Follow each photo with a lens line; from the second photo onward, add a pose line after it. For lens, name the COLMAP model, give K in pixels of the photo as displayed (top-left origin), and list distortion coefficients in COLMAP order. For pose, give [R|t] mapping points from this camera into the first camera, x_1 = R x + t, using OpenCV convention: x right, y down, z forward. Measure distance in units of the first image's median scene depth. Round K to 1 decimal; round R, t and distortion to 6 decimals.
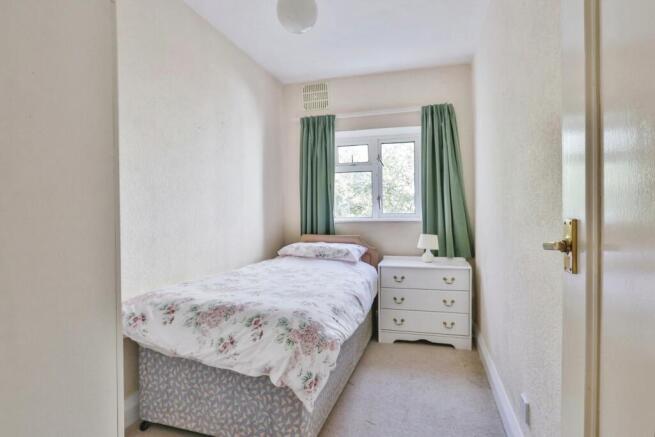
lens RADIAL K [[375.5, 0, 327.5], [0, 375.5, 218.5], [0, 0, 1]] dist [0.048234, 0.000123]
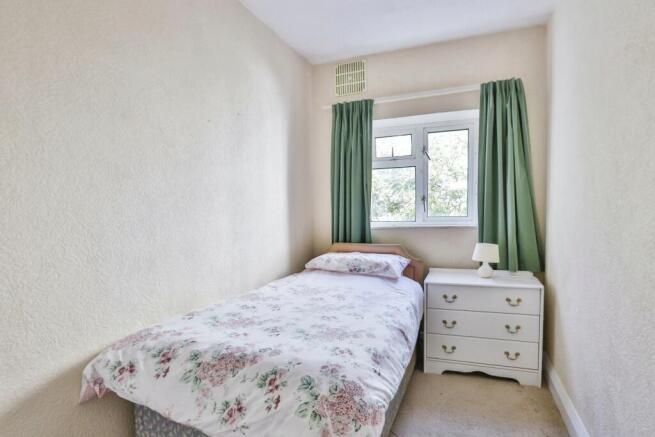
lens RADIAL K [[392.3, 0, 314.0], [0, 392.3, 249.6], [0, 0, 1]] dist [0.053167, 0.001220]
pose [[0.993018, 0.007486, -0.117723, -0.006836], [0.002661, 0.996309, 0.085802, -0.023794], [0.117931, -0.085516, 0.989333, 0.114573]]
